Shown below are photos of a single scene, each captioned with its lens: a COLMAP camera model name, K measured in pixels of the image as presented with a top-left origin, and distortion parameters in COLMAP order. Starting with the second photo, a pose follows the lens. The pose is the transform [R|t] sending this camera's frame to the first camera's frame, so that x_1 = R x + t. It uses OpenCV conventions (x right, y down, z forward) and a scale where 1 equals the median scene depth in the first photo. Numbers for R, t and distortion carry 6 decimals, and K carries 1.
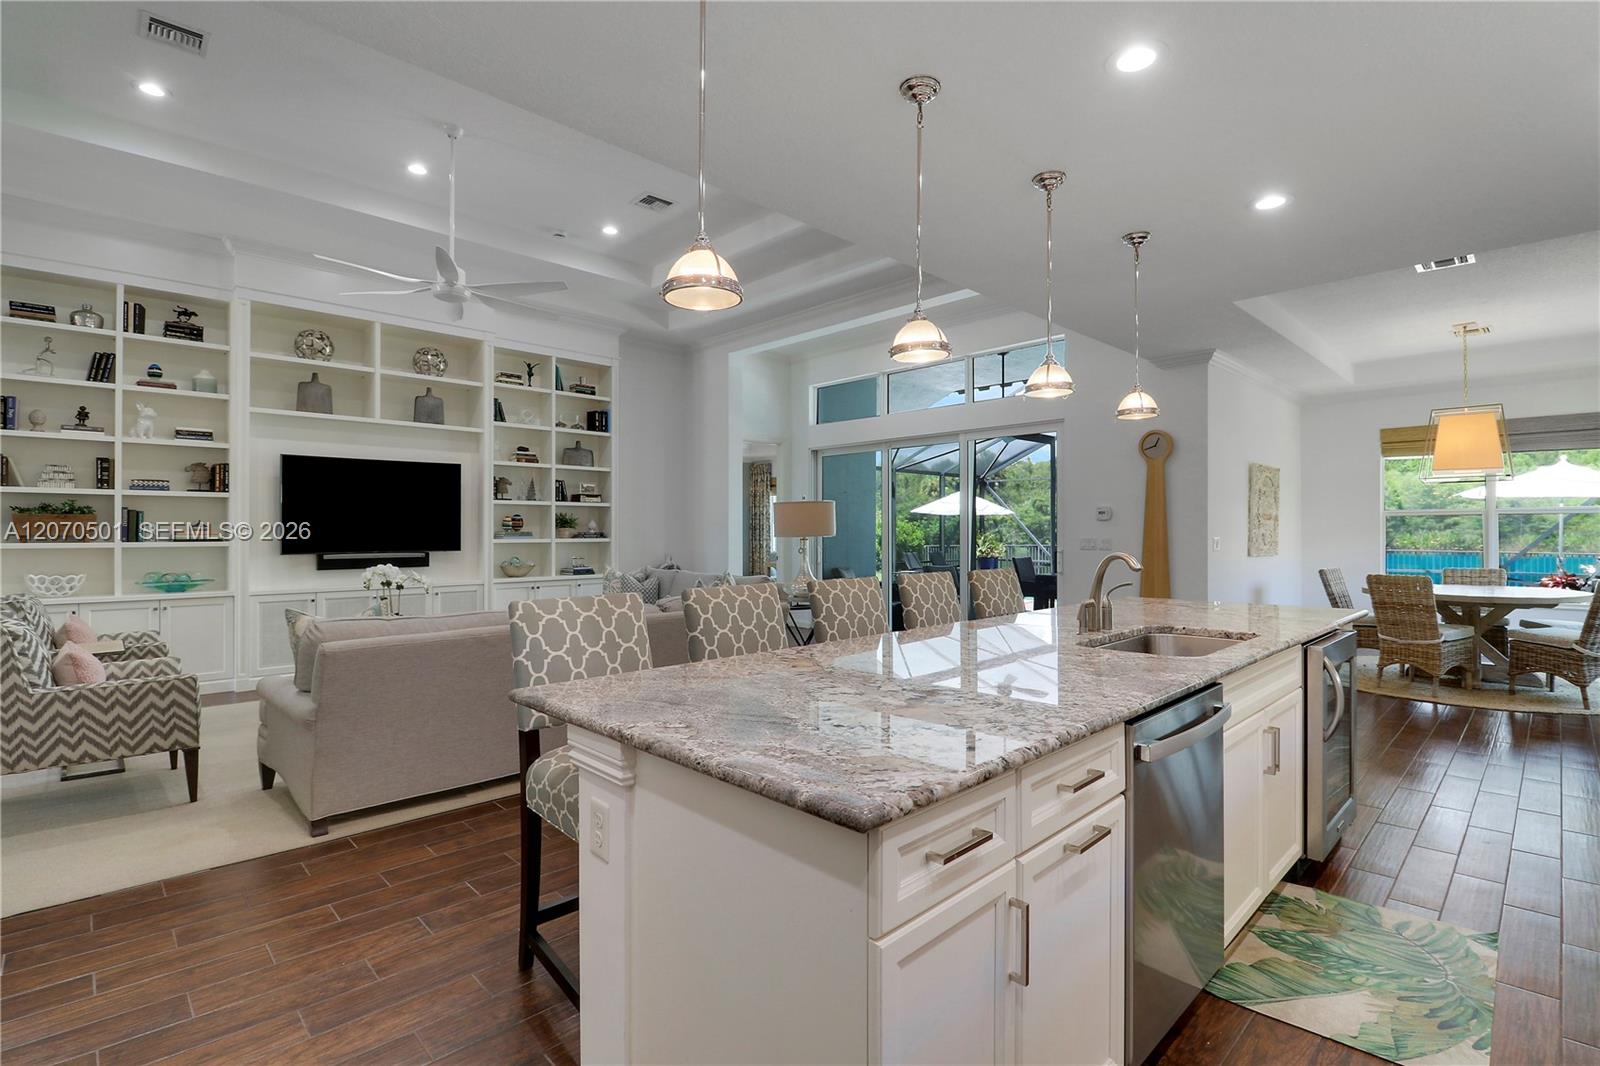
lens RADIAL K [[743.7, 0, 803.2], [0, 743.7, 532.1], [0, 0, 1]] dist [-0.004342, -0.010835]
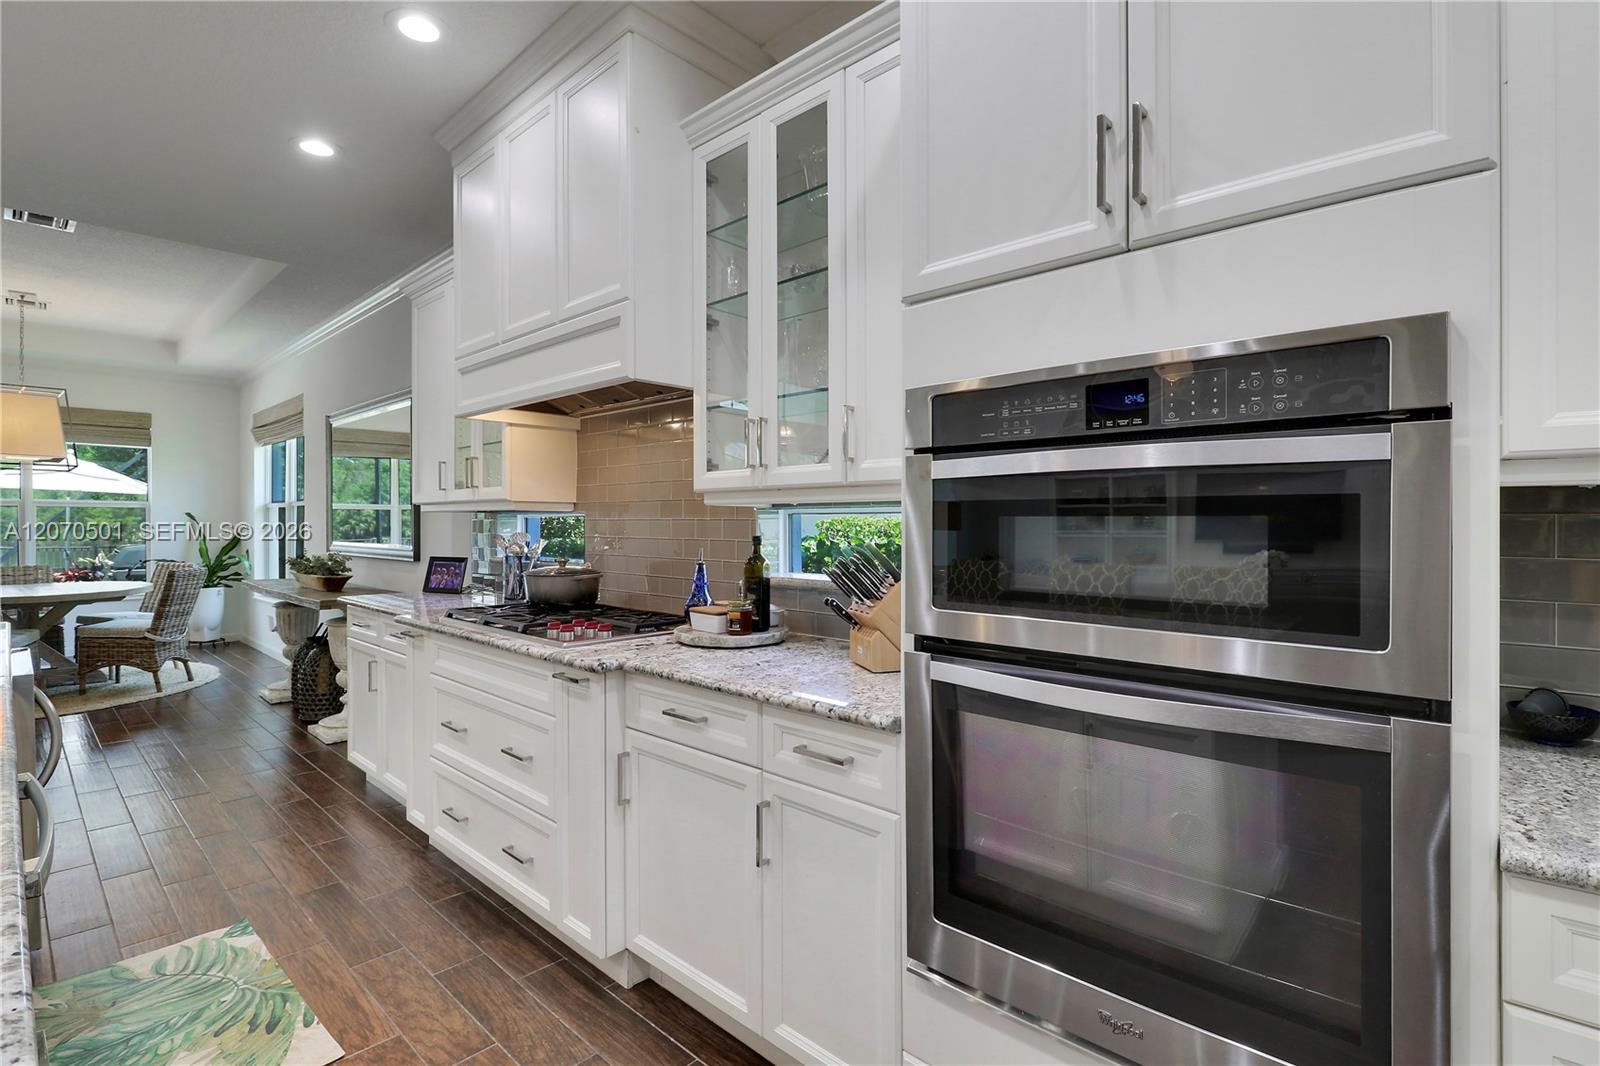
lens RADIAL K [[760.2, 0, 801.3], [0, 760.2, 521.0], [0, 0, 1]] dist [-0.004306, -0.008400]
pose [[-0.045187, -0.002280, 0.998976, -0.046064], [0.009371, 0.999952, 0.002706, 0.000741], [-0.998935, 0.009483, -0.045164, 0.095068]]
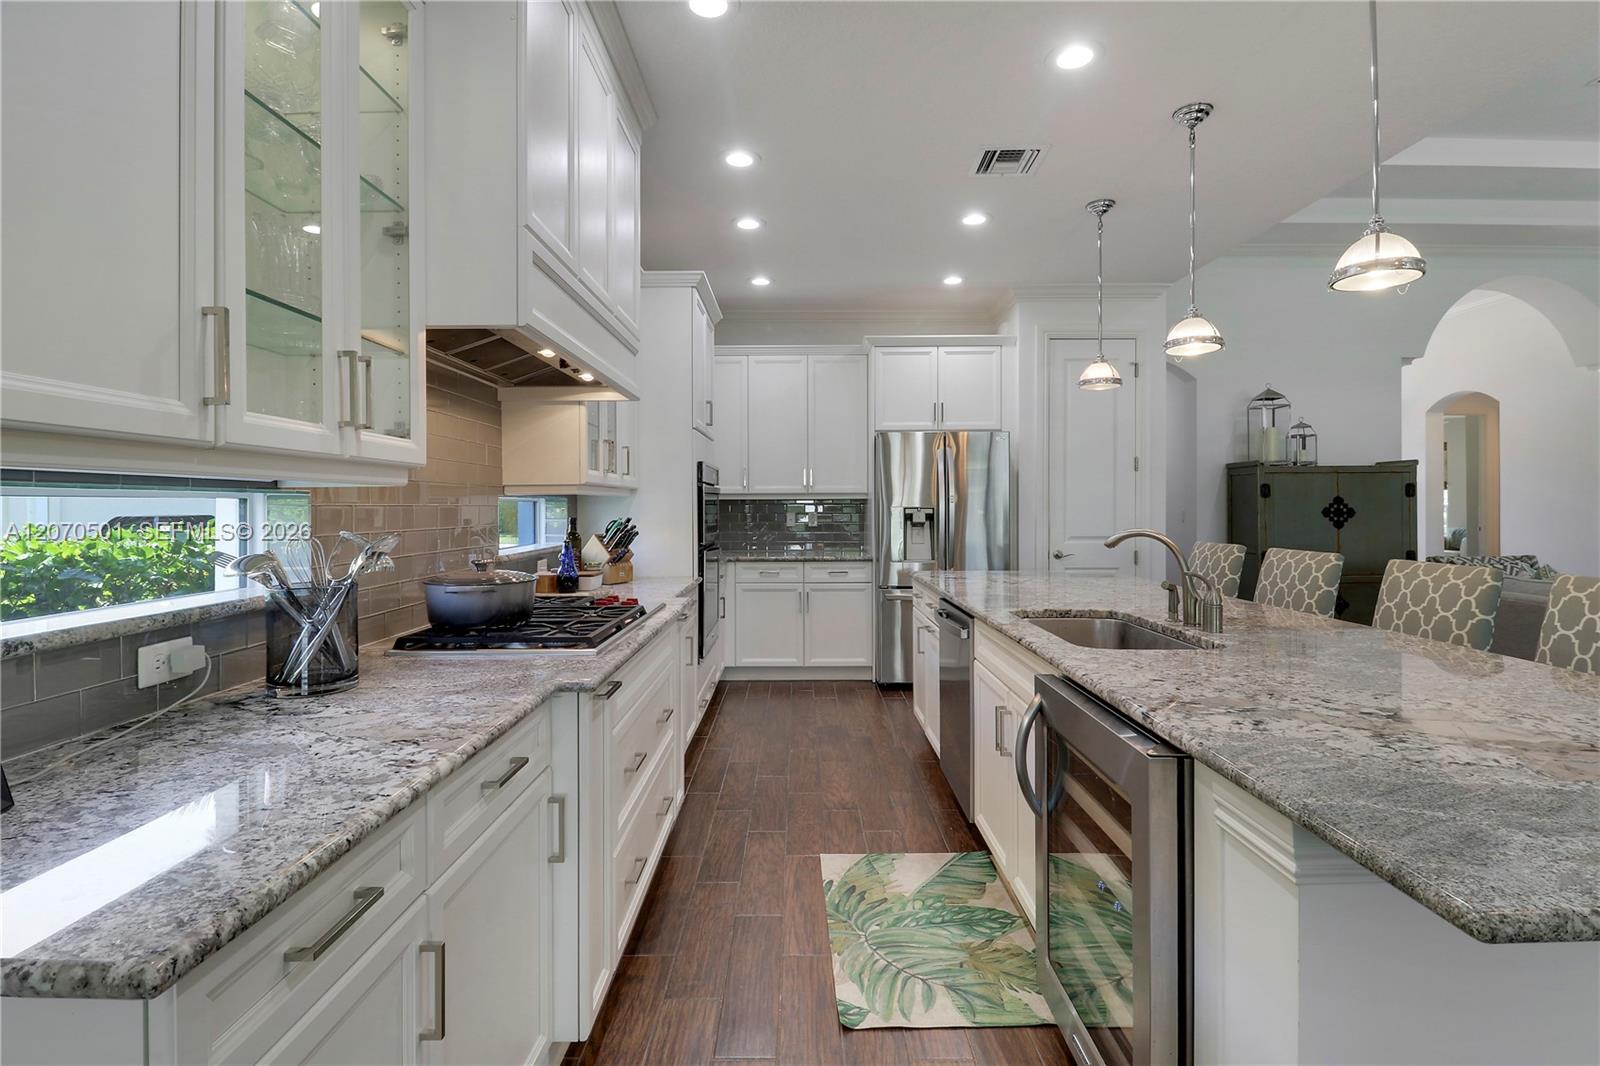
lens RADIAL K [[760.2, 0, 802.3], [0, 760.2, 514.5], [0, 0, 1]] dist [-0.004306, -0.008400]
pose [[-0.693018, 0.011504, -0.720828, 0.554014], [0.003798, 0.999917, 0.012306, 0.000206], [0.720910, 0.005790, -0.693005, 0.542154]]
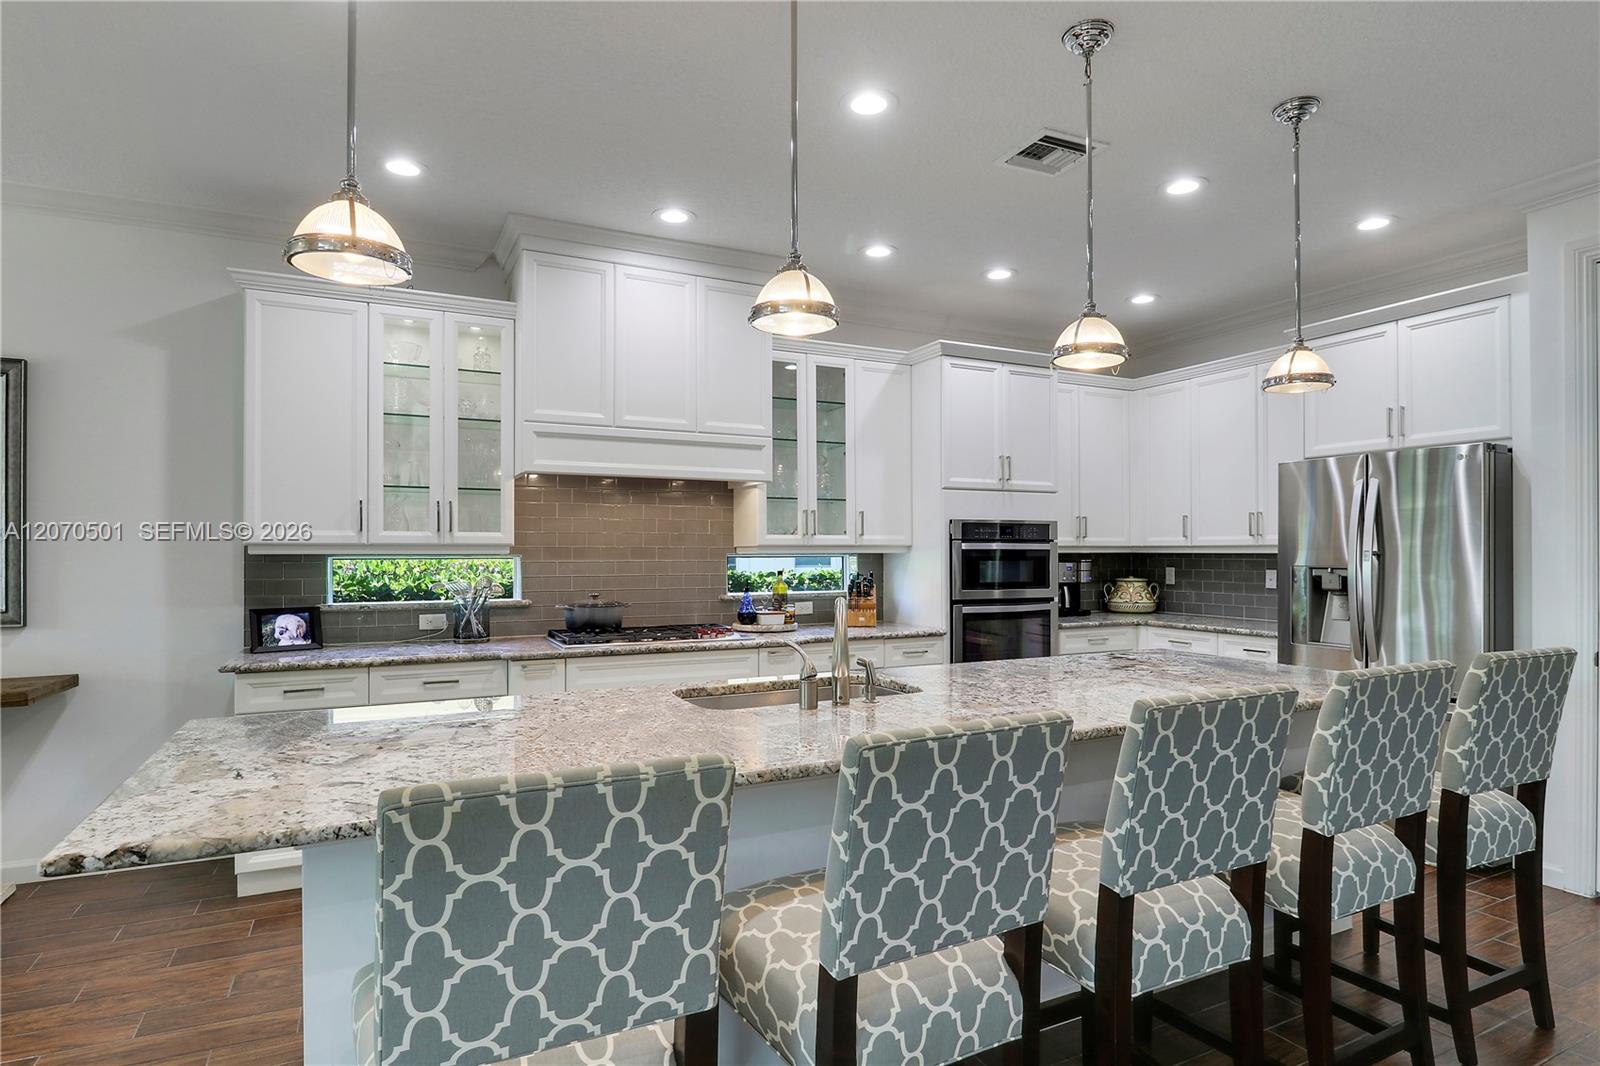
lens RADIAL K [[826.9, 0, 751.2], [0, 826.9, 547.0], [0, 0, 1]] dist [-0.041957, 0.000032]
pose [[-0.943621, -0.000384, 0.331027, 0.097186], [0.001150, 0.999989, 0.004438, -0.014802], [-0.331025, 0.004569, -0.943611, 0.764864]]
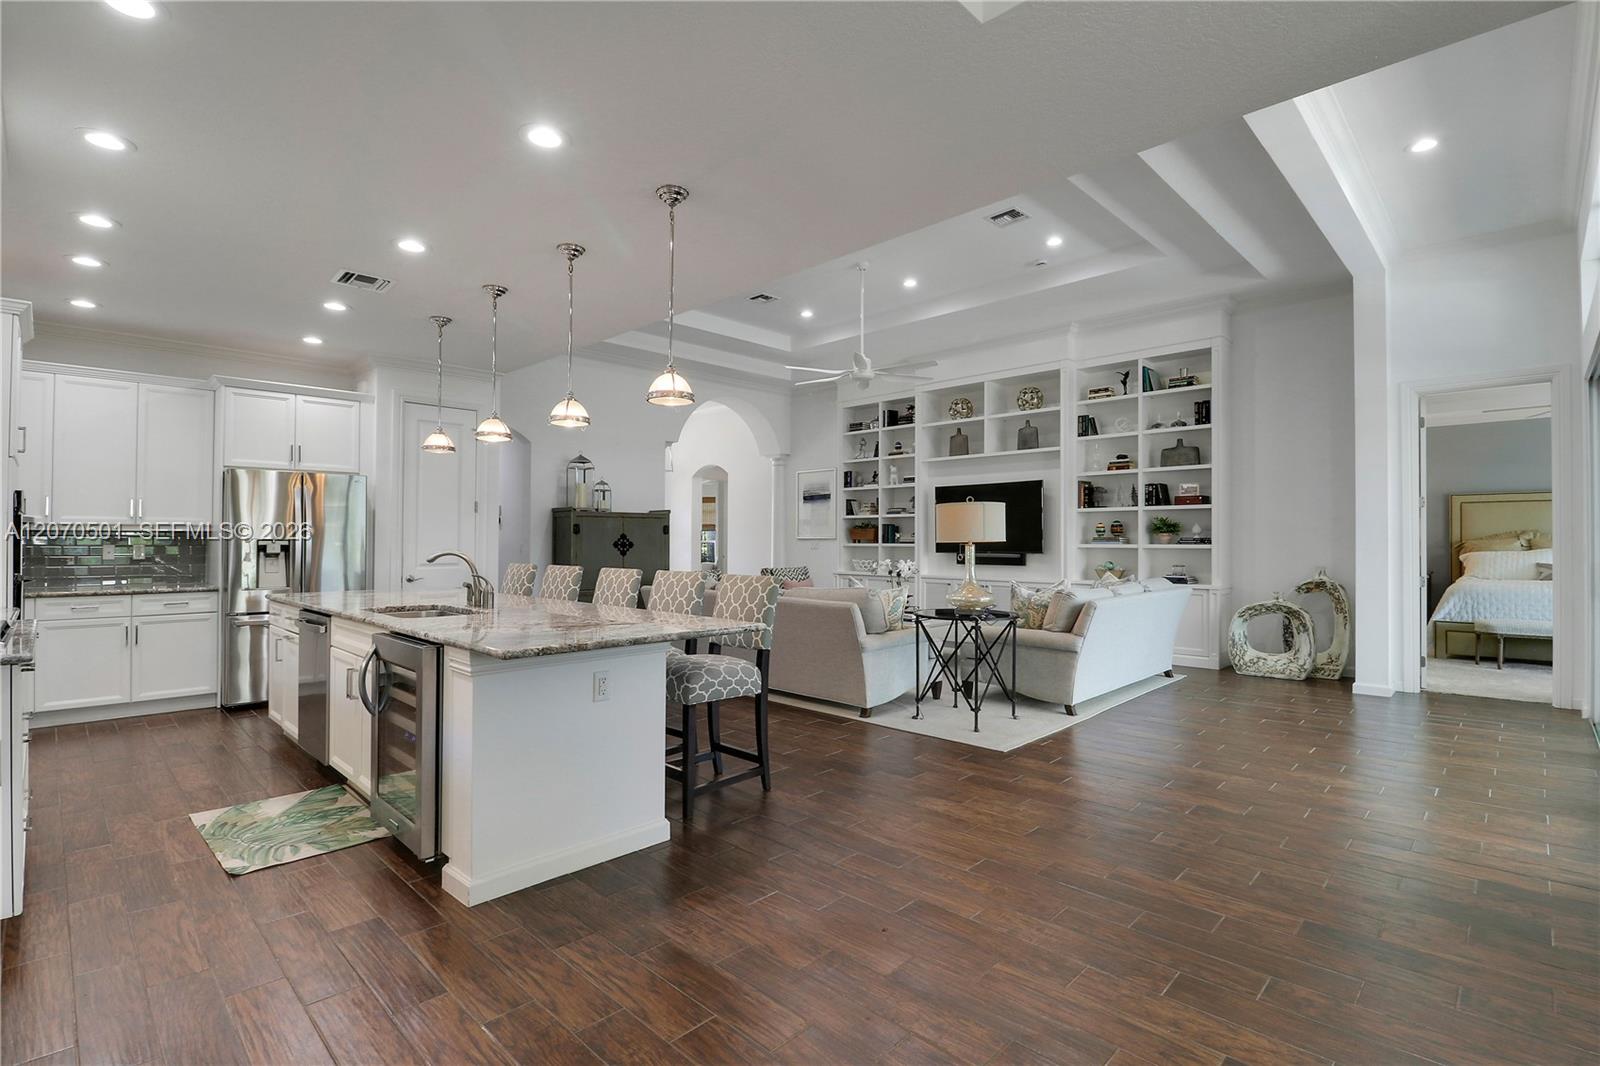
lens RADIAL K [[743.7, 0, 817.5], [0, 743.7, 525.5], [0, 0, 1]] dist [-0.004342, -0.010835]
pose [[0.038339, -0.019525, -0.999074, 0.780048], [-0.000268, 0.999809, -0.019549, 0.003490], [0.999265, 0.001017, 0.038327, 0.677819]]
